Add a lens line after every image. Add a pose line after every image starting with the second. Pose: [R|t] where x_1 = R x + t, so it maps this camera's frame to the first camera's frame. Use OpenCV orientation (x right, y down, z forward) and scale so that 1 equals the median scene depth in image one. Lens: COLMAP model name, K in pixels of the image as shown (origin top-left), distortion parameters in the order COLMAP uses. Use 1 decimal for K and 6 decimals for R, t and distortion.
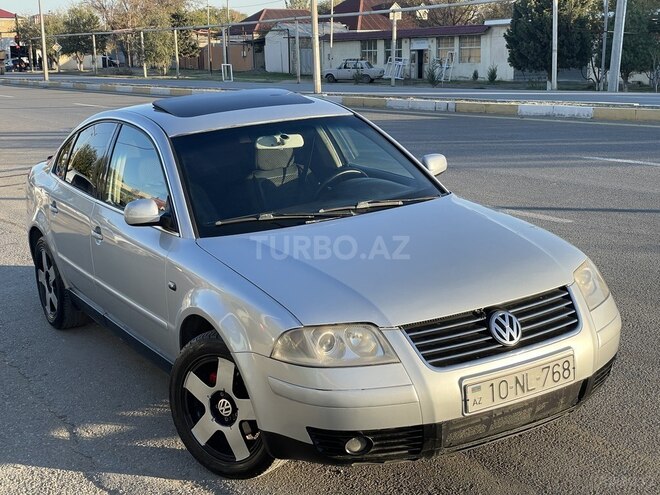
lens RADIAL K [[1018.9, 0, 331.6], [0, 1018.9, 213.6], [0, 0, 1]] dist [0.177228, -0.615722]
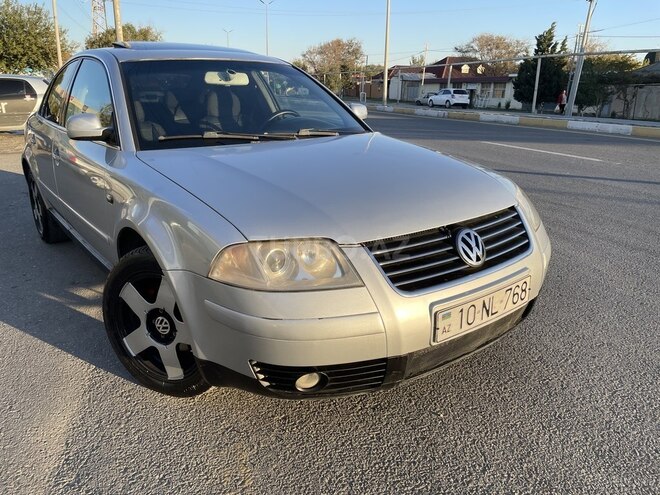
lens RADIAL K [[504.9, 0, 329.9], [0, 504.9, 237.6], [0, 0, 1]] dist [0.096283, -0.124857]
pose [[0.990025, 0.019977, 0.139469, -0.017706], [-0.032997, 0.995242, 0.091681, 0.062328], [-0.136974, -0.095368, 0.985973, 0.541729]]
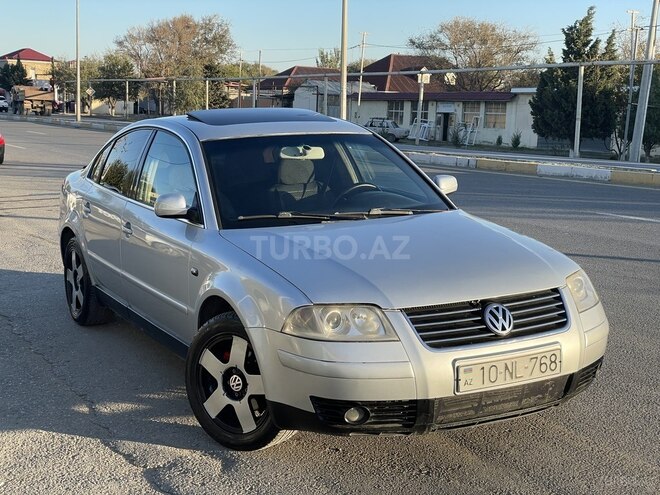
lens RADIAL K [[1018.9, 0, 331.6], [0, 1018.9, 213.6], [0, 0, 1]] dist [0.177228, -0.615722]
pose [[0.997988, 0.059782, -0.021130, 0.008824], [-0.060927, 0.996427, -0.058491, 0.070841], [0.017558, 0.059661, 0.998064, -0.088646]]
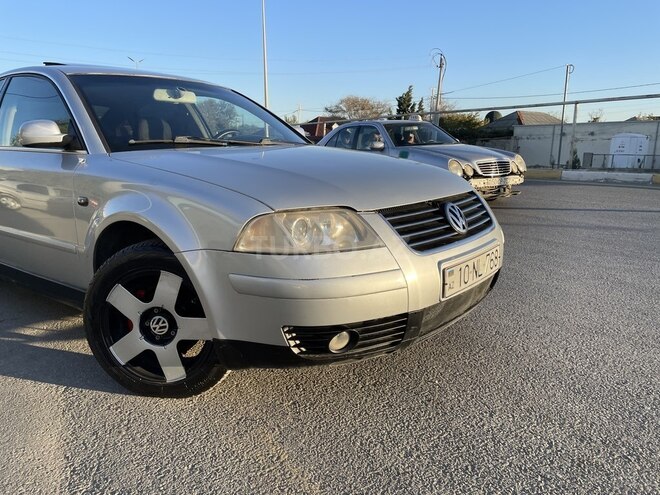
lens RADIAL K [[504.9, 0, 329.9], [0, 504.9, 237.6], [0, 0, 1]] dist [0.096283, -0.124857]
pose [[0.931500, -0.017489, 0.363321, -0.129578], [0.025813, 0.999504, -0.018067, 0.130803], [-0.362824, 0.026208, 0.931489, 0.539956]]
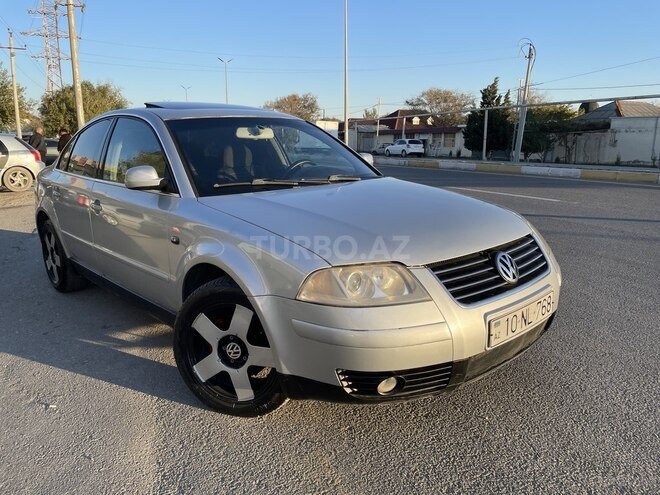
lens RADIAL K [[504.9, 0, 329.9], [0, 504.9, 237.6], [0, 0, 1]] dist [0.096283, -0.124857]
pose [[0.976170, 0.000738, 0.217006, -0.124891], [0.000296, 0.999989, -0.004730, 0.078514], [-0.217007, 0.004681, 0.976159, 0.486481]]
